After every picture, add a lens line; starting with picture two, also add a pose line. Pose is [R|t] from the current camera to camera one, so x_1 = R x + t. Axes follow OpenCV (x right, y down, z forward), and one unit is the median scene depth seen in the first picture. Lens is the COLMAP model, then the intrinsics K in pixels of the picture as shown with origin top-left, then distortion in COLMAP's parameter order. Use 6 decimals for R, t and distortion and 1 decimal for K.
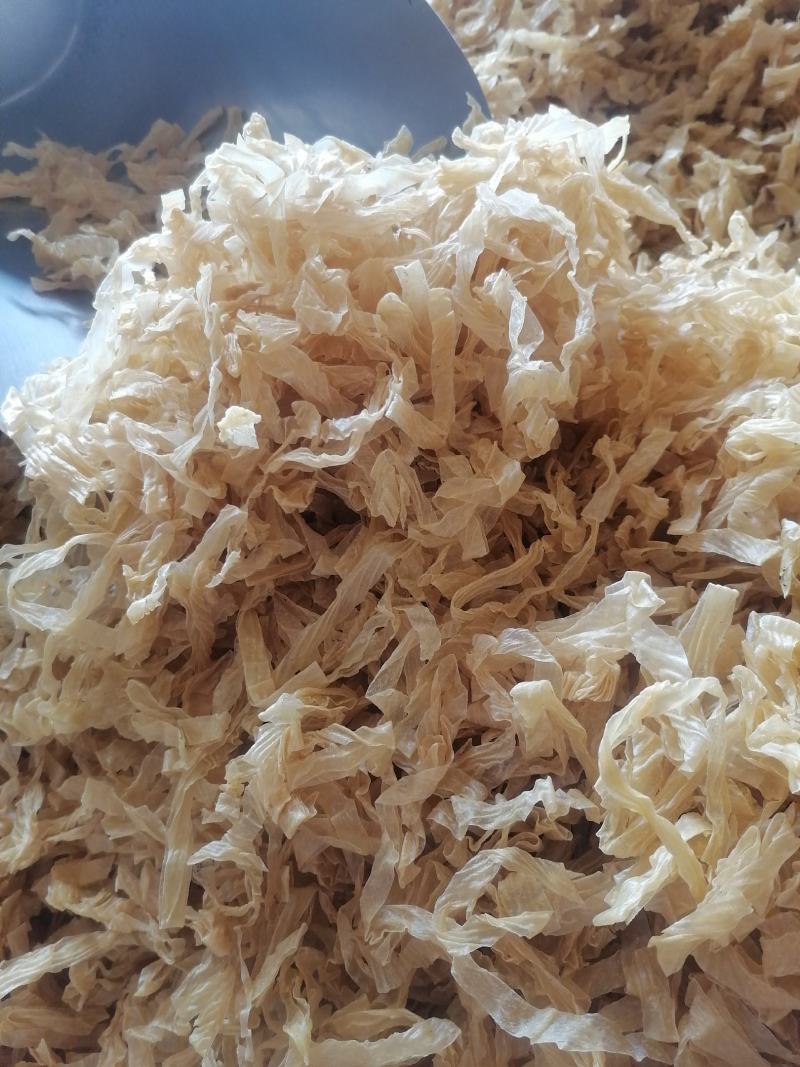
lens RADIAL K [[813.3, 0, 400.0], [0, 813.3, 533.5], [0, 0, 1]] dist [0.075928, -0.115129]
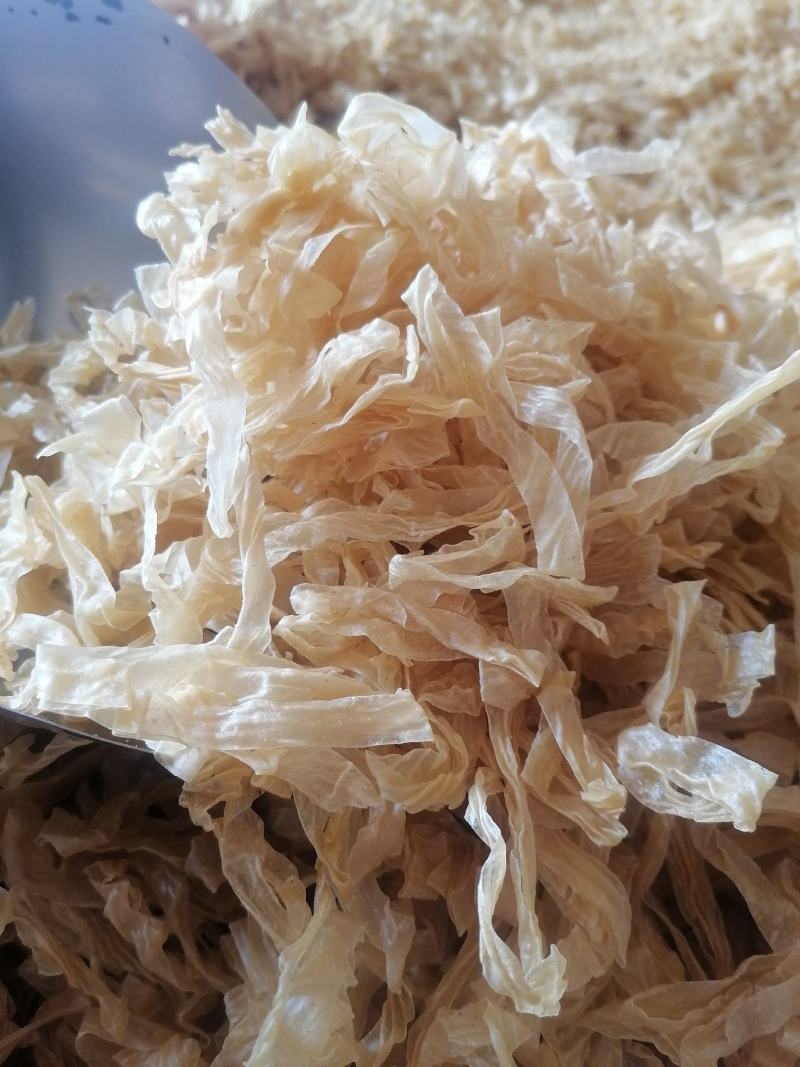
lens RADIAL K [[813.3, 0, 400.0], [0, 813.3, 533.5], [0, 0, 1]] dist [0.075928, -0.115129]
pose [[0.603291, -0.308703, 0.735352, -0.713647], [0.485088, 0.873912, -0.031101, -0.136772], [-0.633033, 0.375473, 0.676971, 0.636089]]
